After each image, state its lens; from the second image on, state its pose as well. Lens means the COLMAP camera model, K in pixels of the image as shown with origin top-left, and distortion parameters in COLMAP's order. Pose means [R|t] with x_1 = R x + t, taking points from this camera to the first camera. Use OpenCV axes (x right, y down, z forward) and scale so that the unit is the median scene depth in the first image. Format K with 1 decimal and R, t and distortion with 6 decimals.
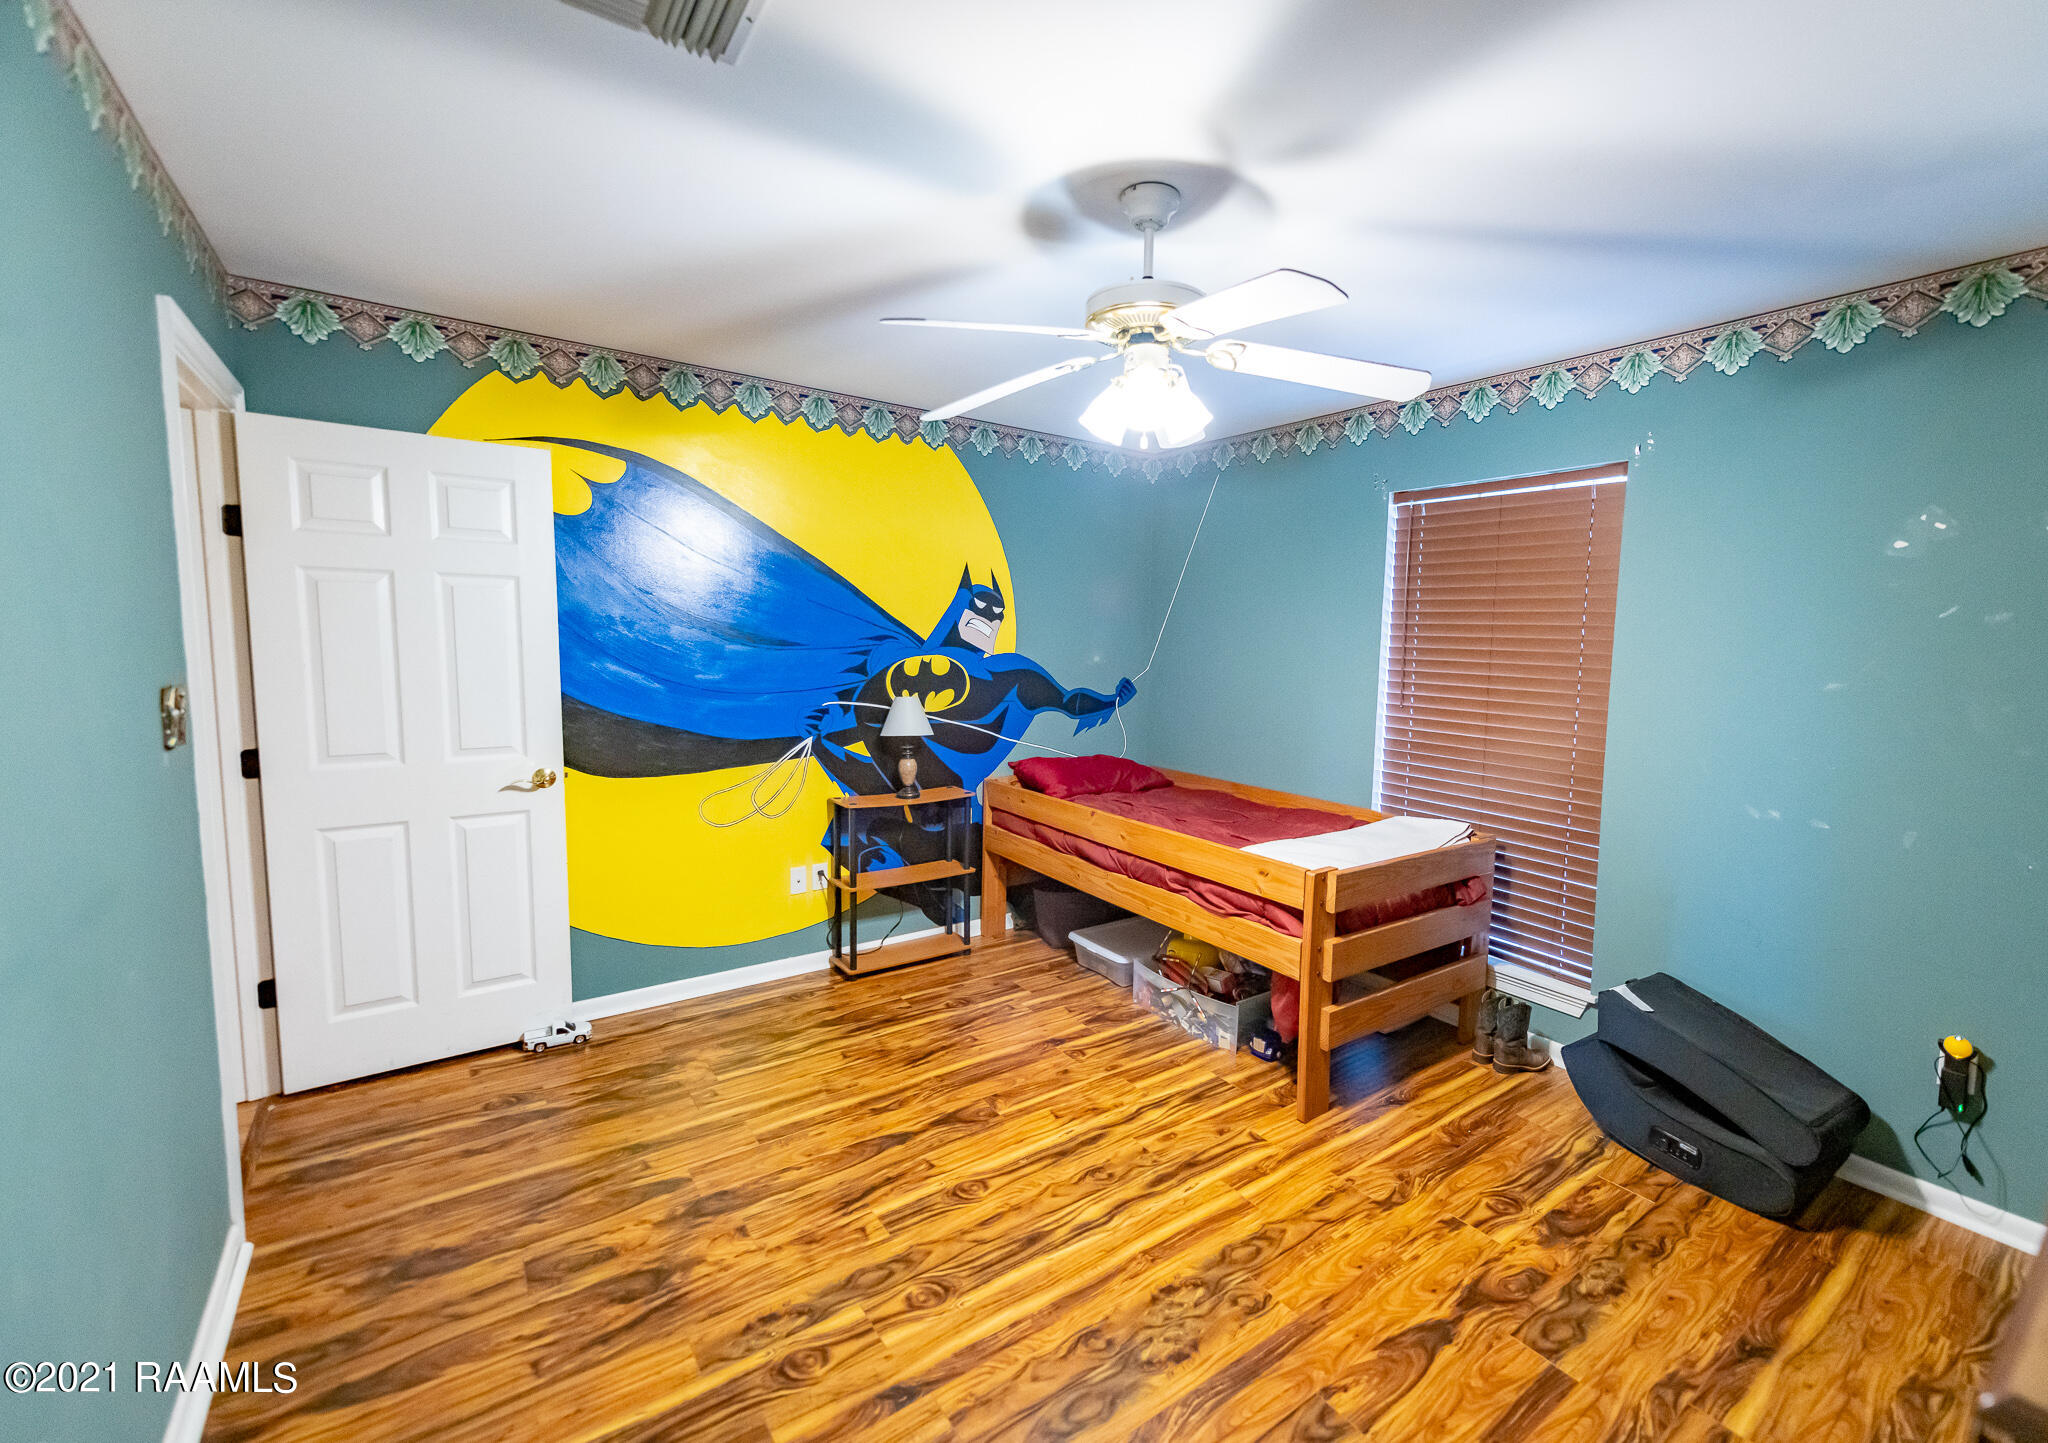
lens RADIAL K [[872.9, 0, 1088.7], [0, 872.9, 723.1], [0, 0, 1]] dist [0.017180, -0.005943]
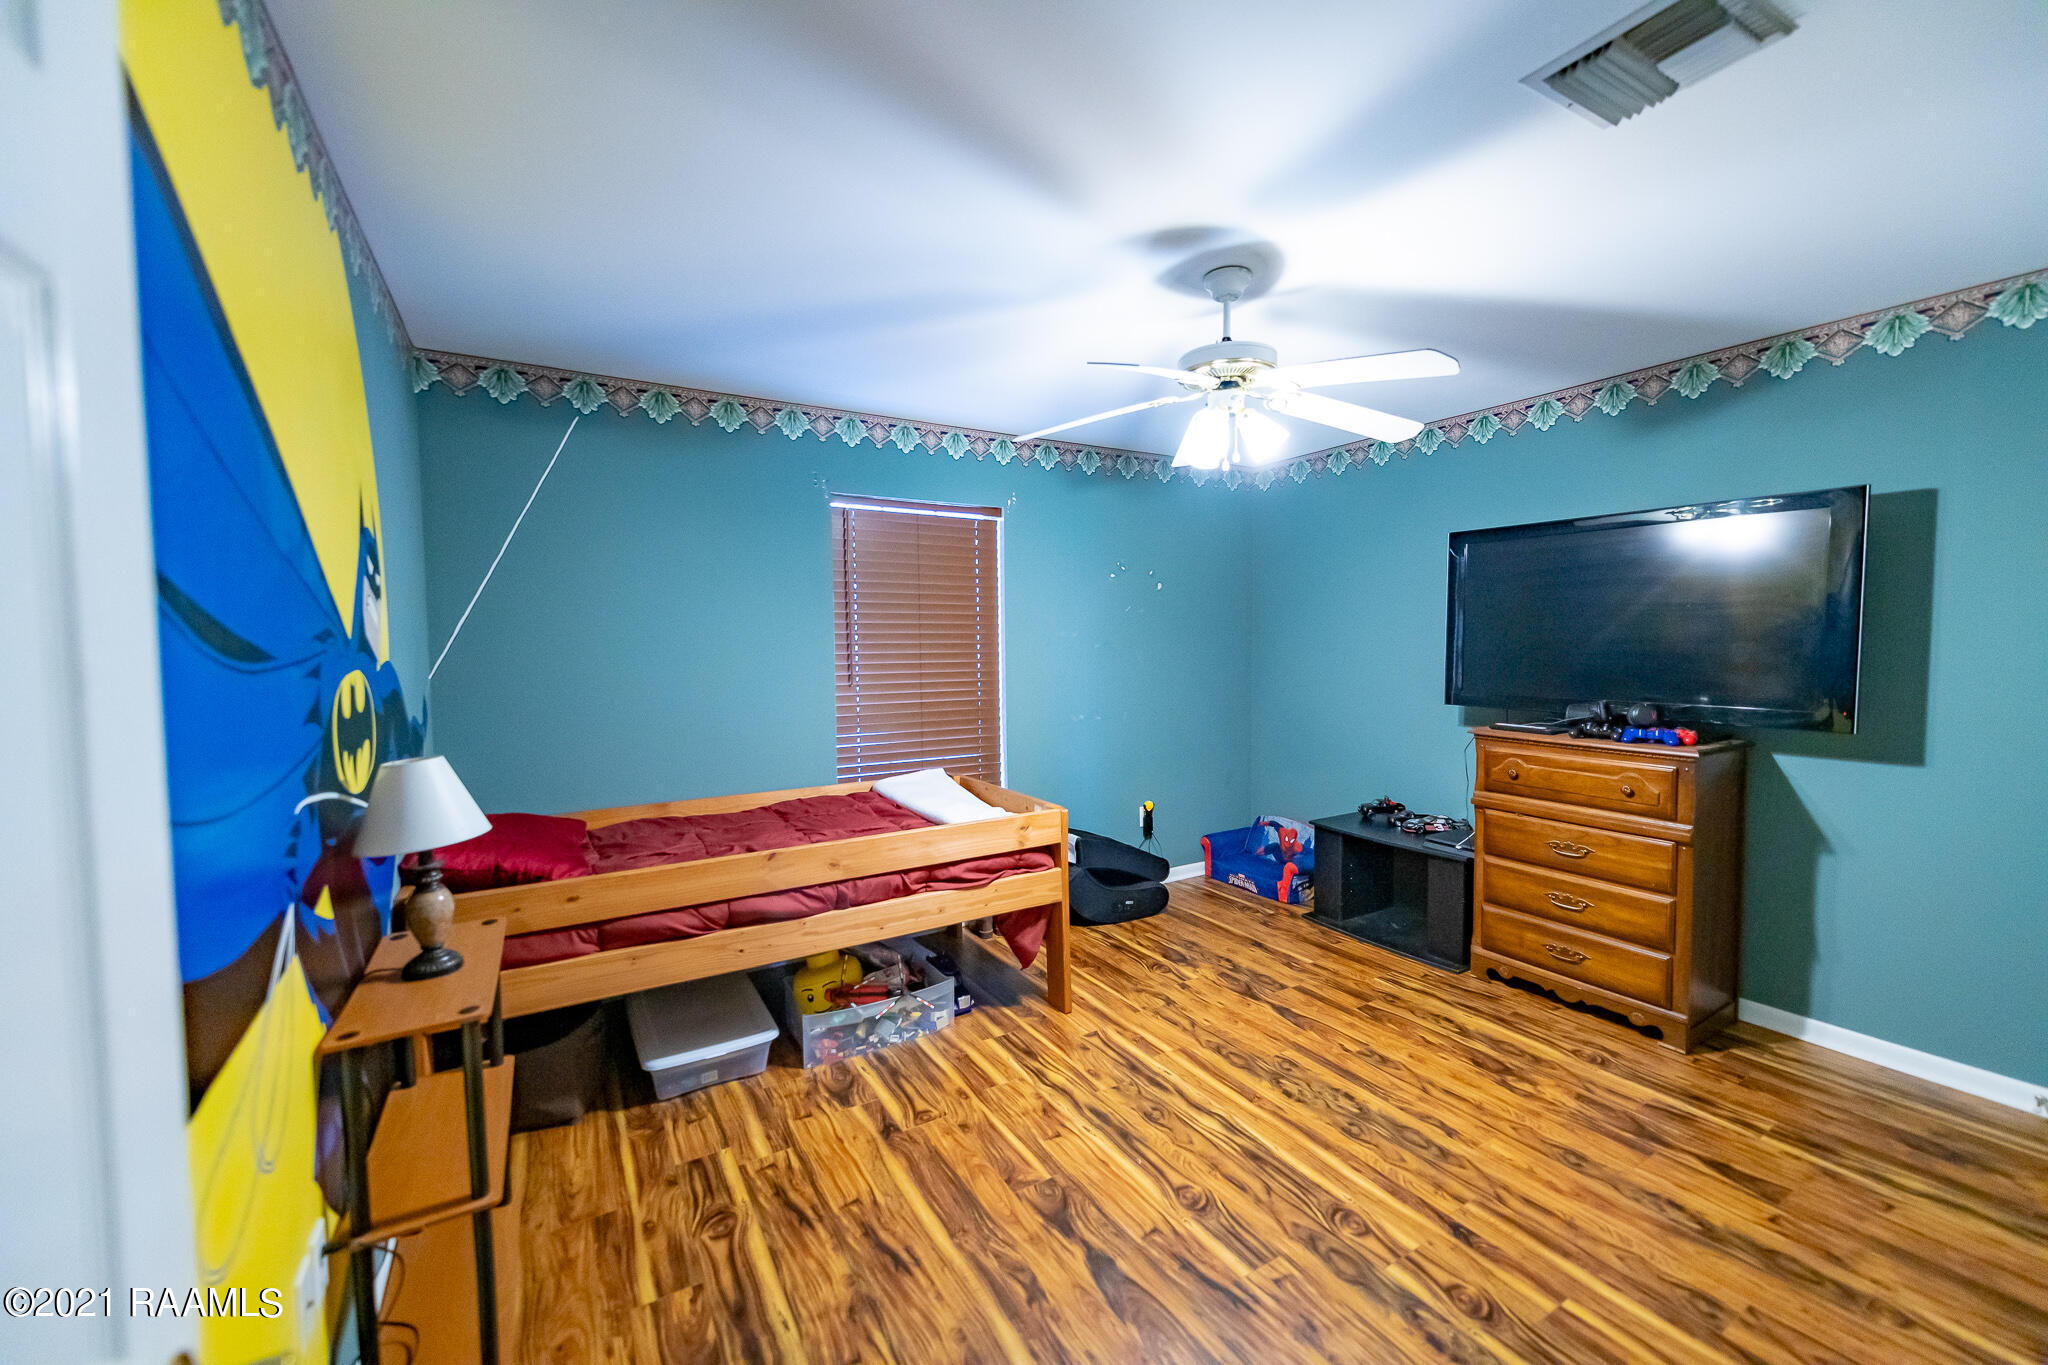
lens RADIAL K [[799.8, 0, 1024.1], [0, 799.8, 680.4], [0, 0, 1]] dist [0.009816, -0.002510]
pose [[0.108361, -0.079173, 0.990954, -1.016170], [0.113115, 0.991332, 0.066834, -0.110979], [-0.987655, 0.104849, 0.116378, 1.060168]]
